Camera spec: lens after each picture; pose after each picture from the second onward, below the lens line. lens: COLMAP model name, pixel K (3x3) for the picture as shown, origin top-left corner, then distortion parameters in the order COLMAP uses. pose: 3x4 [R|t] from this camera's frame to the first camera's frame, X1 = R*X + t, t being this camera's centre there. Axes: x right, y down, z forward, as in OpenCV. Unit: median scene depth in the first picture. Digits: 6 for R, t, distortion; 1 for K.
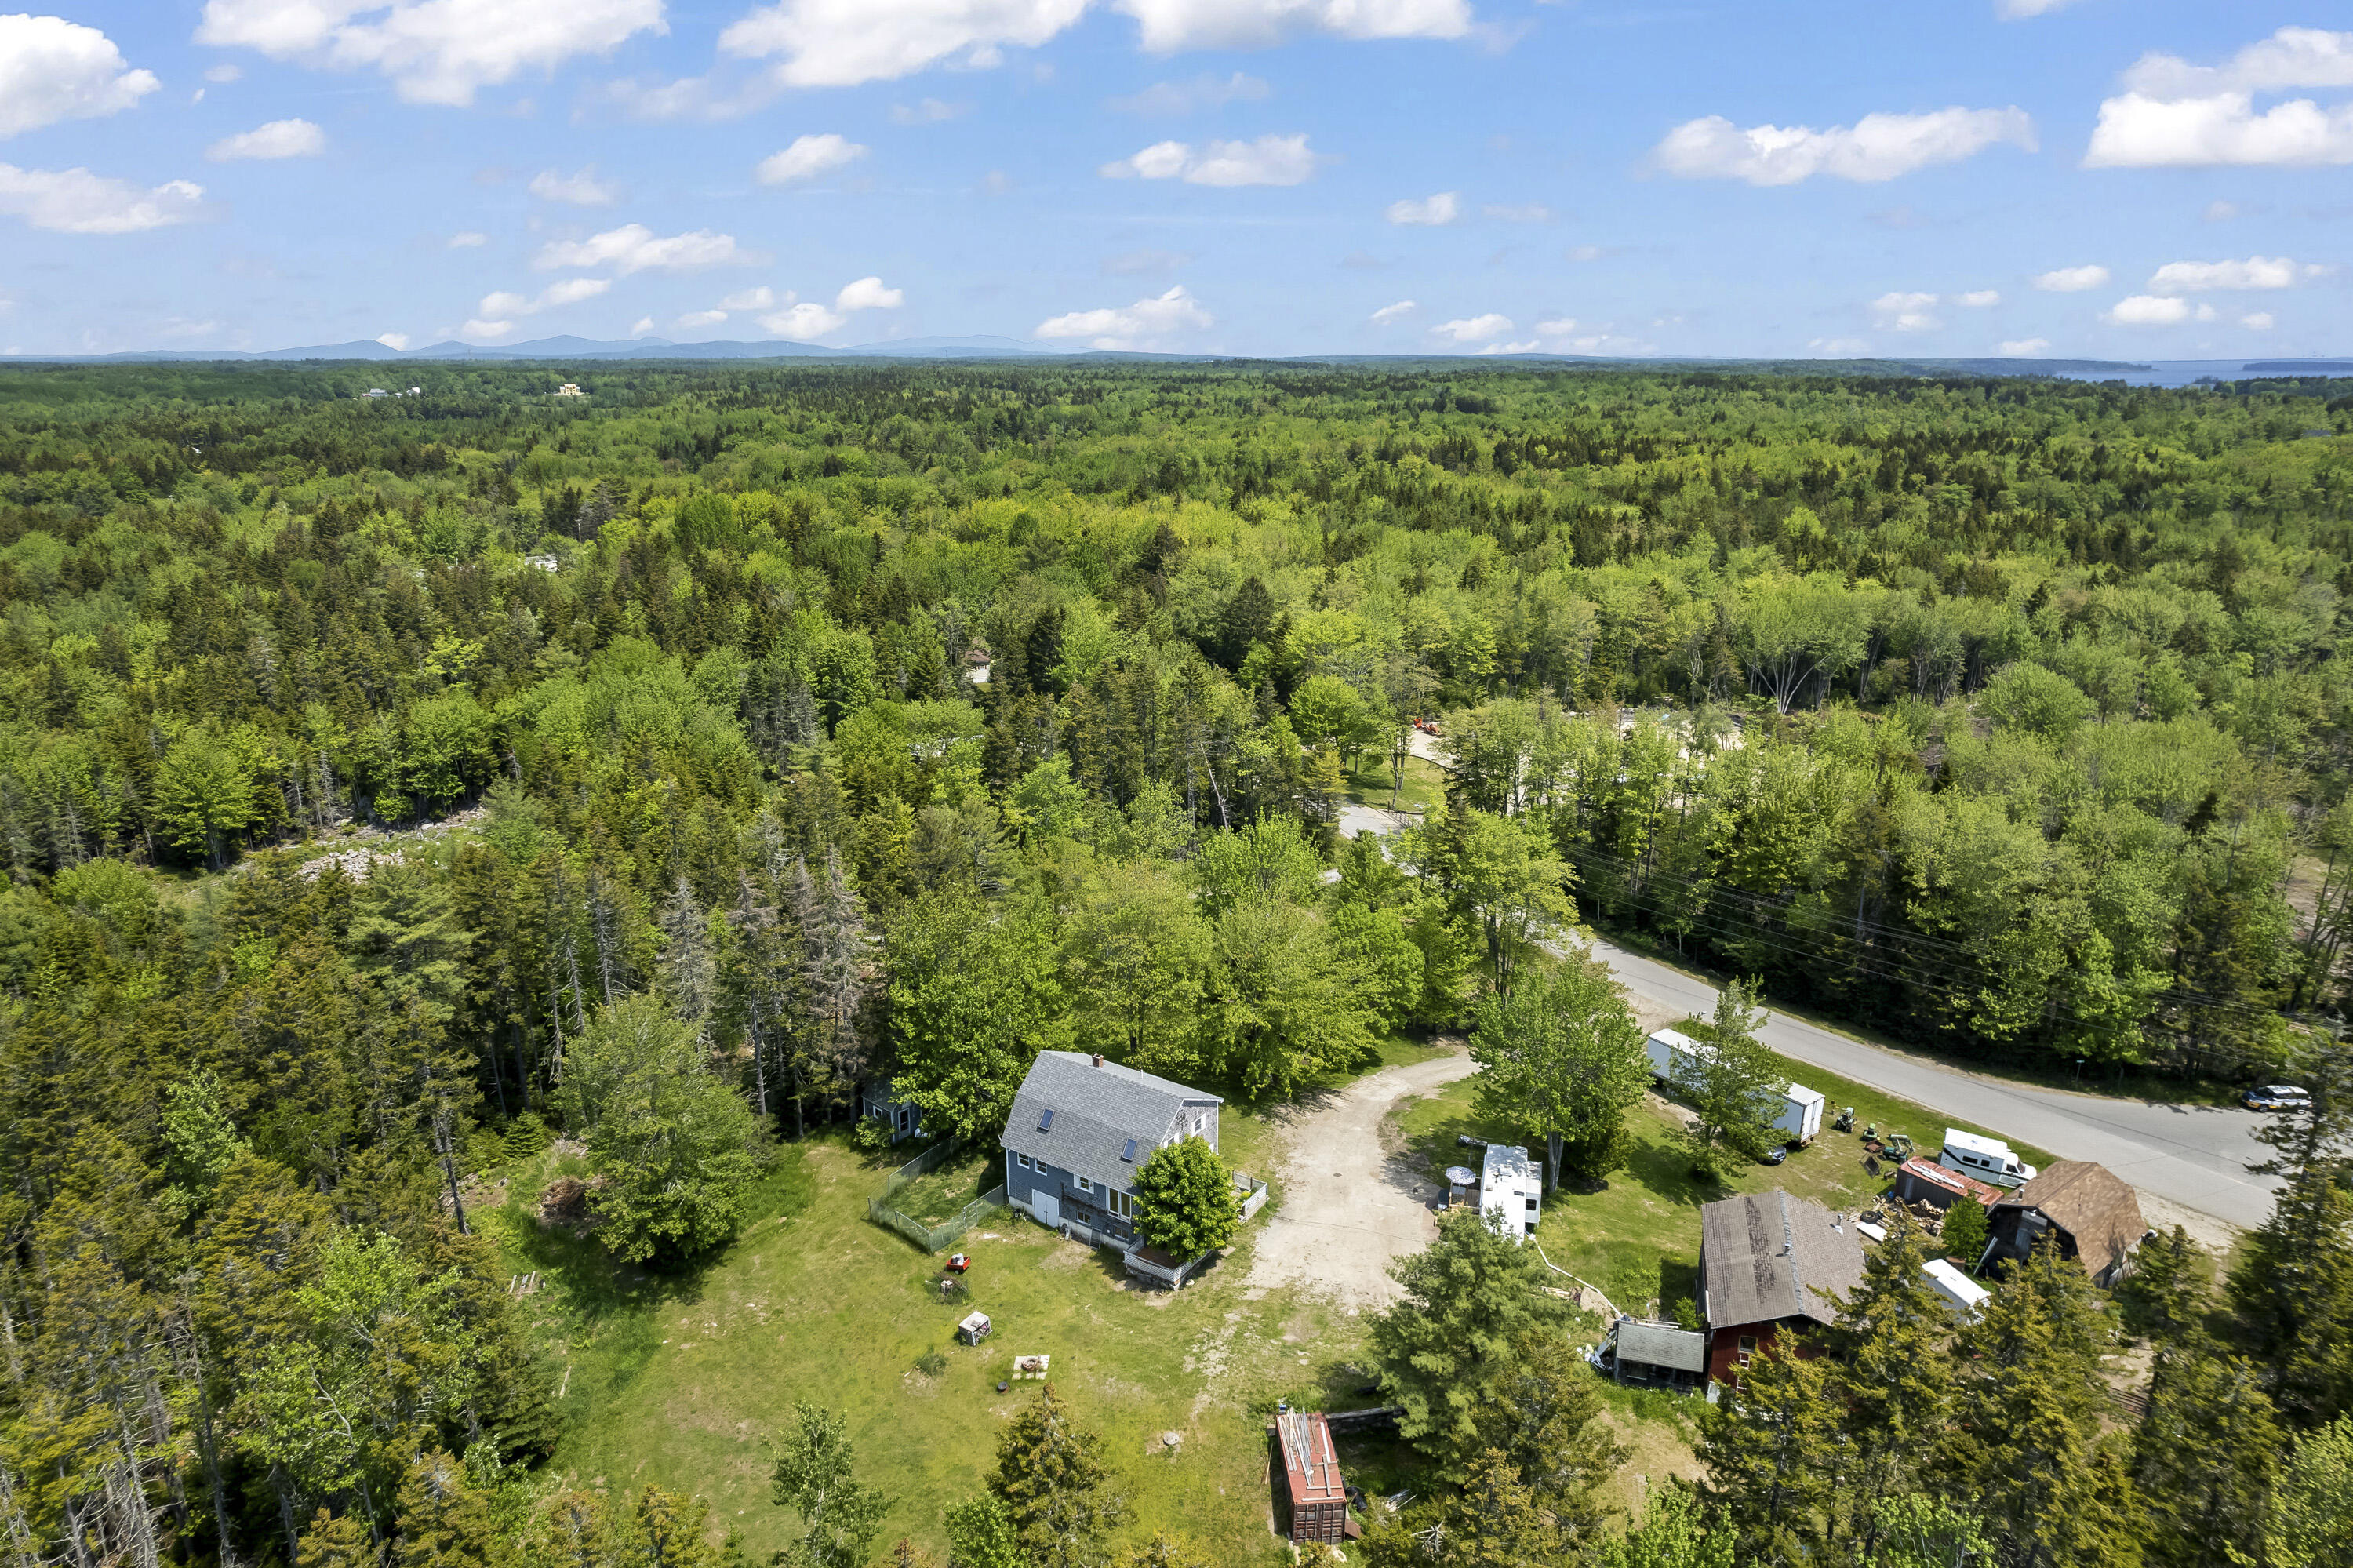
lens RADIAL K [[1504.9, 0, 1176.5], [0, 1504.9, 784.0], [0, 0, 1]] dist [-0.076305, 0.066686]
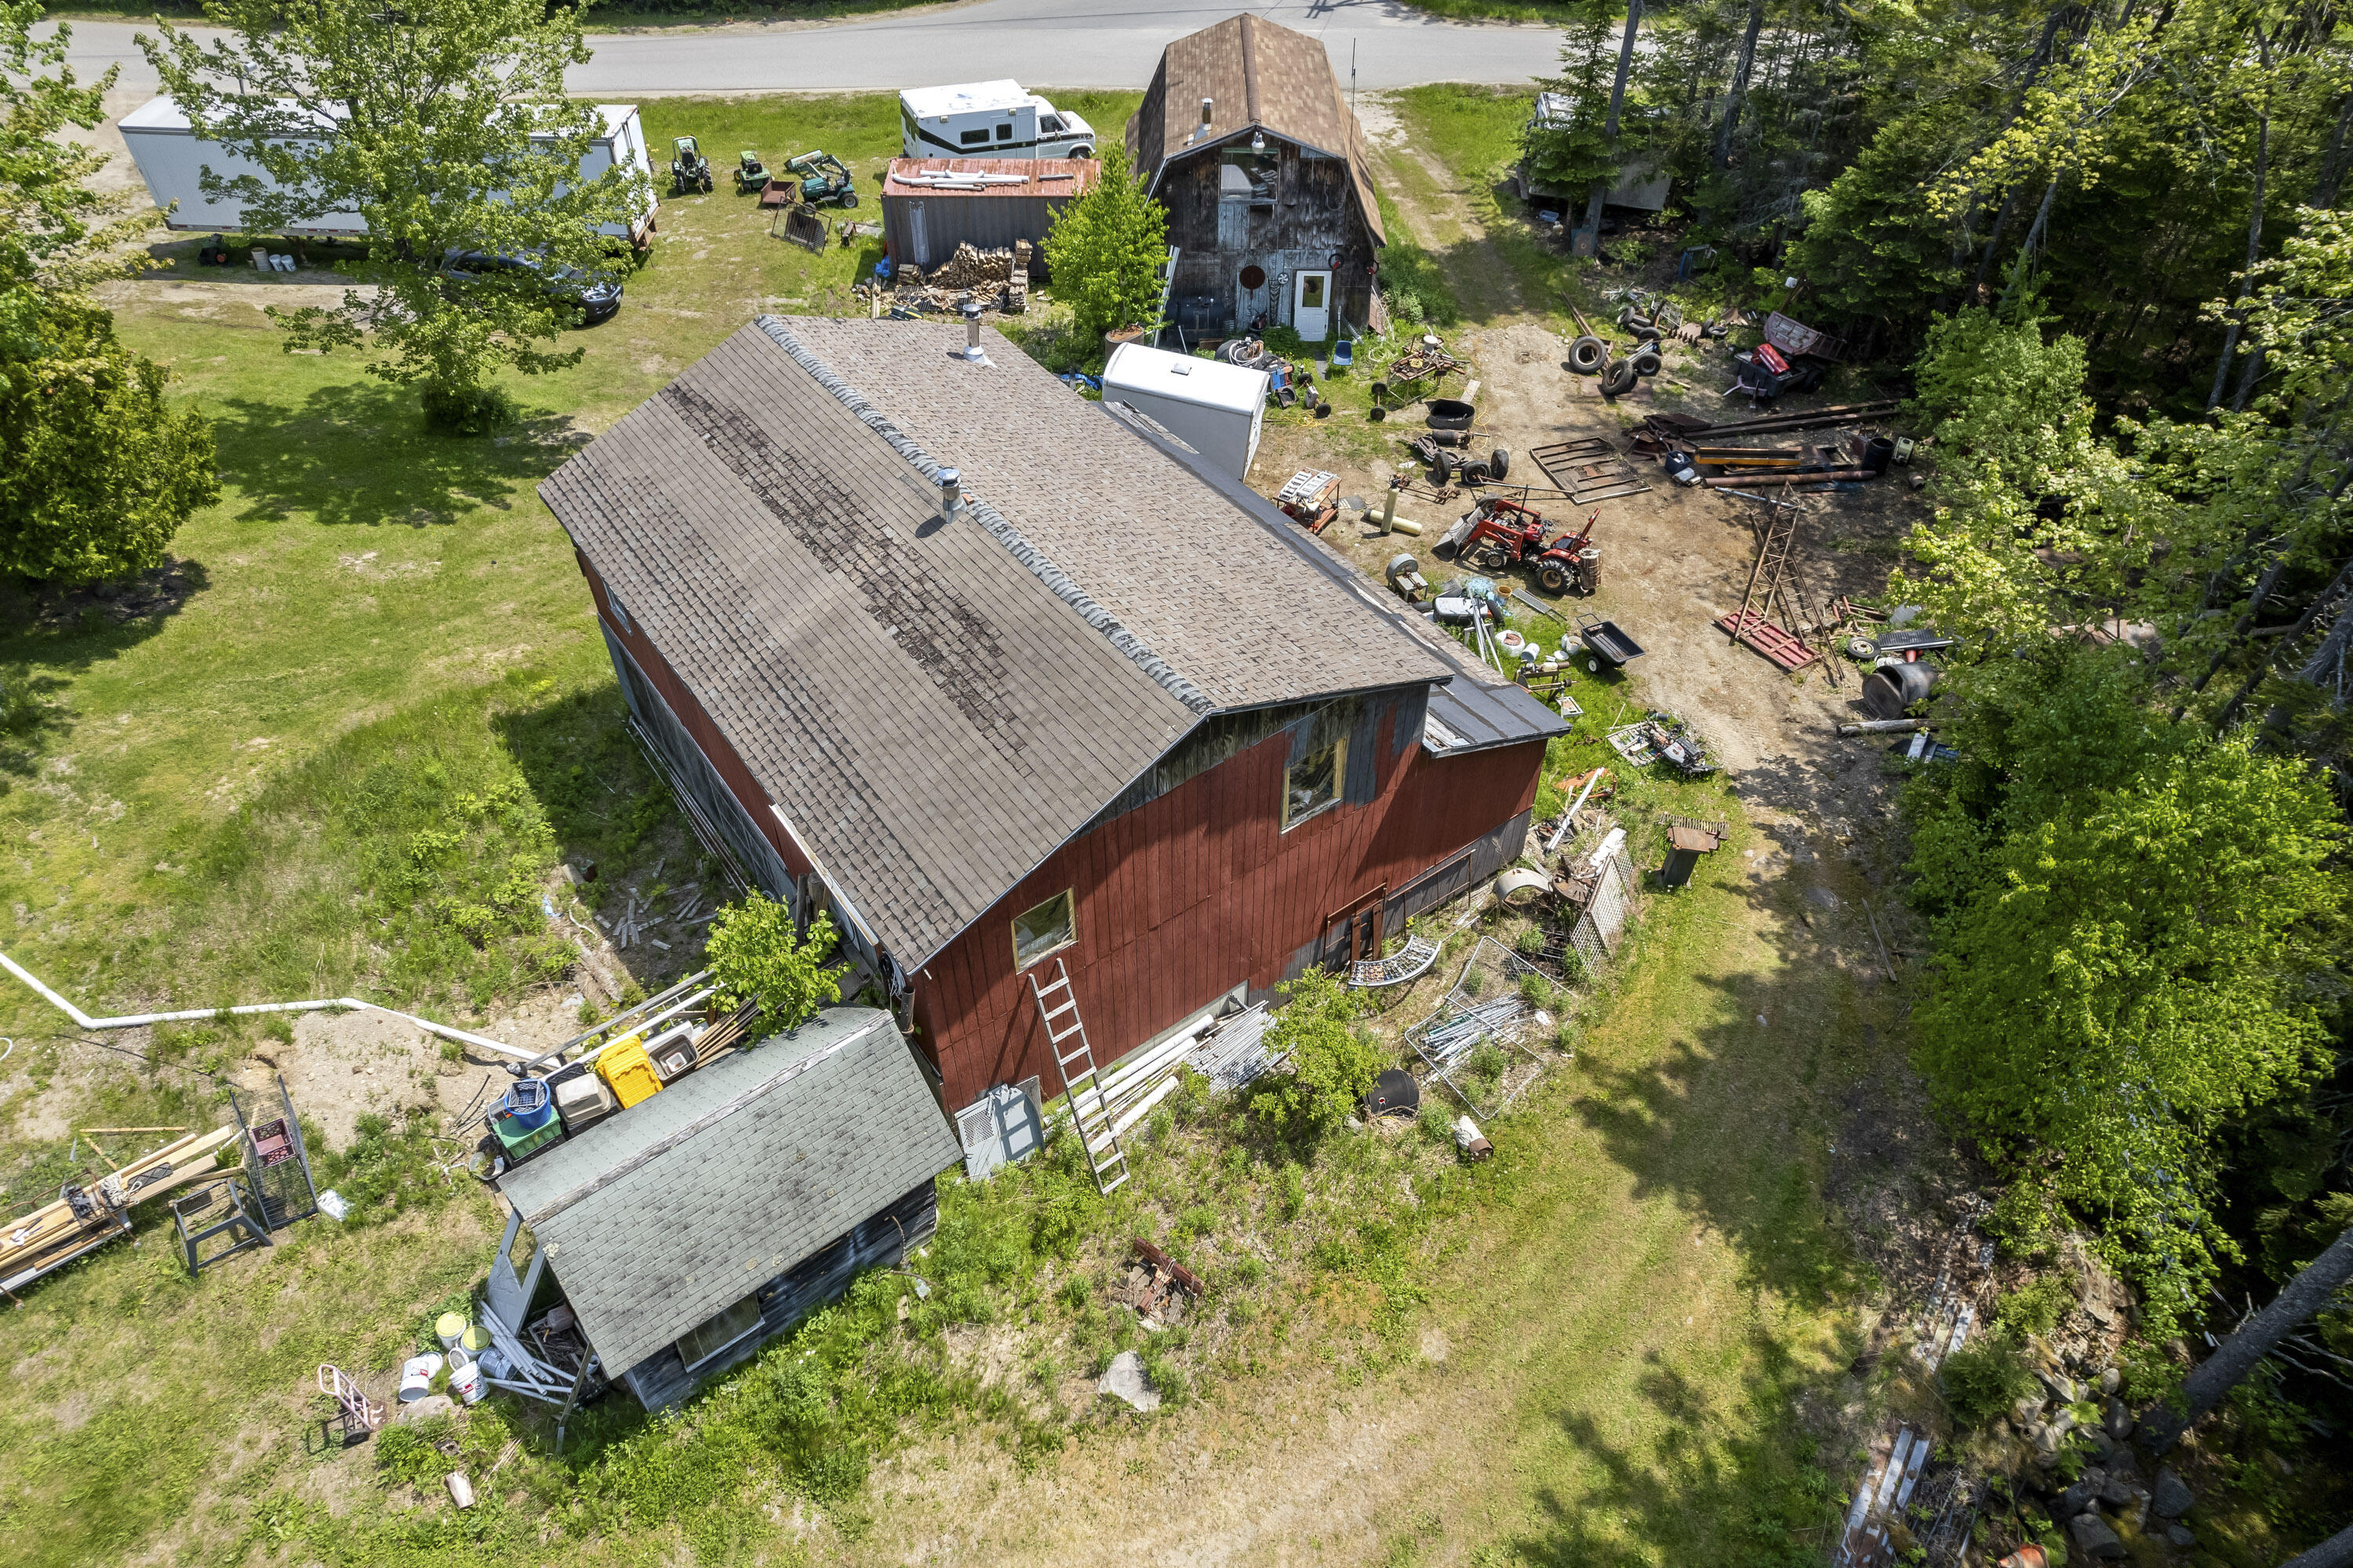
lens RADIAL K [[1504.9, 0, 1176.5], [0, 1504.9, 784.0], [0, 0, 1]] dist [-0.076305, 0.066686]
pose [[0.608340, -0.558314, 0.564099, 0.219834], [0.217673, 0.800855, 0.557897, 0.182864], [-0.763244, -0.216602, 0.608722, 0.668885]]
